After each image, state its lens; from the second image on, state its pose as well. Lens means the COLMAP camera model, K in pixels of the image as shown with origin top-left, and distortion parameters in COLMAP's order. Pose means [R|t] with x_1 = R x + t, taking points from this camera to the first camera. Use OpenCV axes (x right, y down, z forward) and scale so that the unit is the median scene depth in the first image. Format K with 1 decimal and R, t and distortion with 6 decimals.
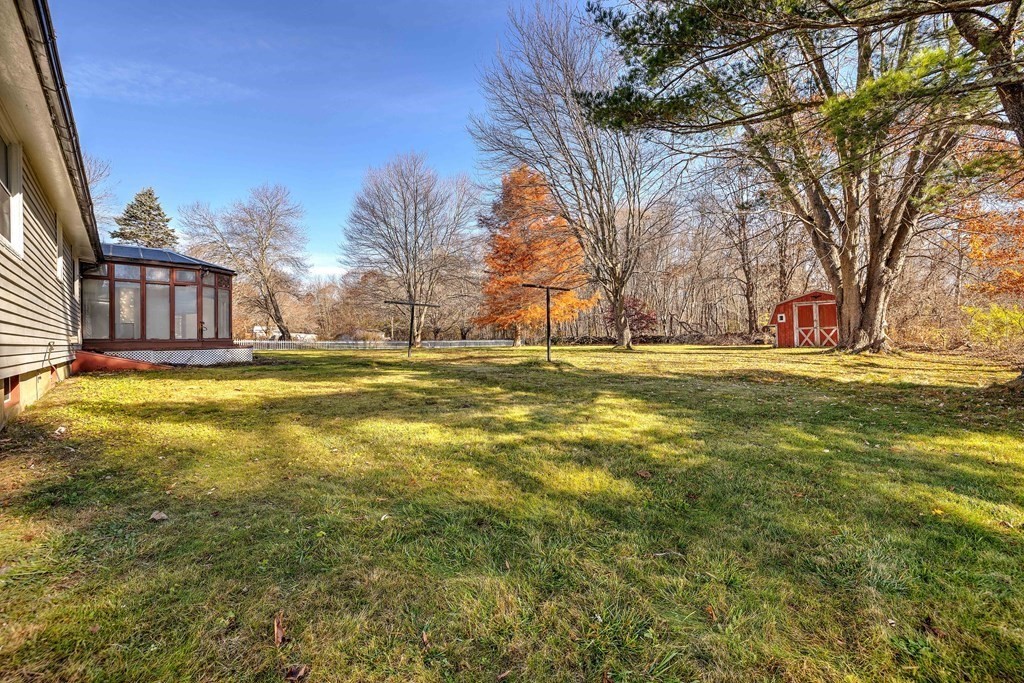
lens RADIAL K [[426.5, 0, 507.0], [0, 426.5, 341.2], [0, 0, 1]] dist [-0.000454, -0.000844]
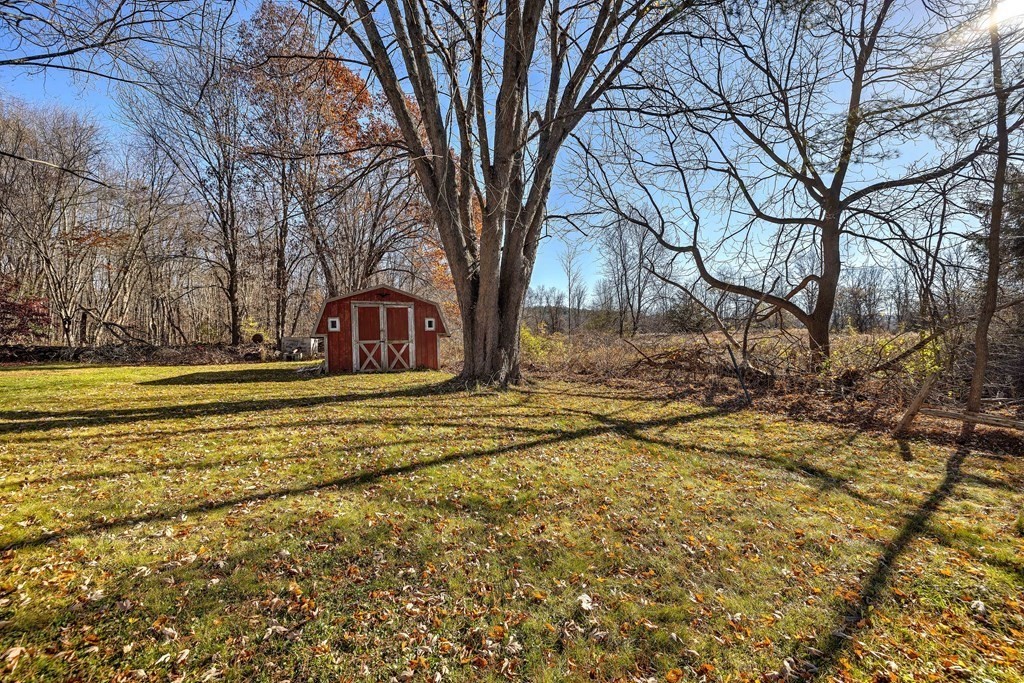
lens RADIAL K [[426.5, 0, 503.9], [0, 426.5, 345.4], [0, 0, 1]] dist [-0.000454, -0.000844]
pose [[0.398952, 0.004593, 0.916960, 0.182299], [0.001451, 0.999983, -0.005641, -0.020529], [-0.916971, 0.003581, 0.398939, 0.534704]]
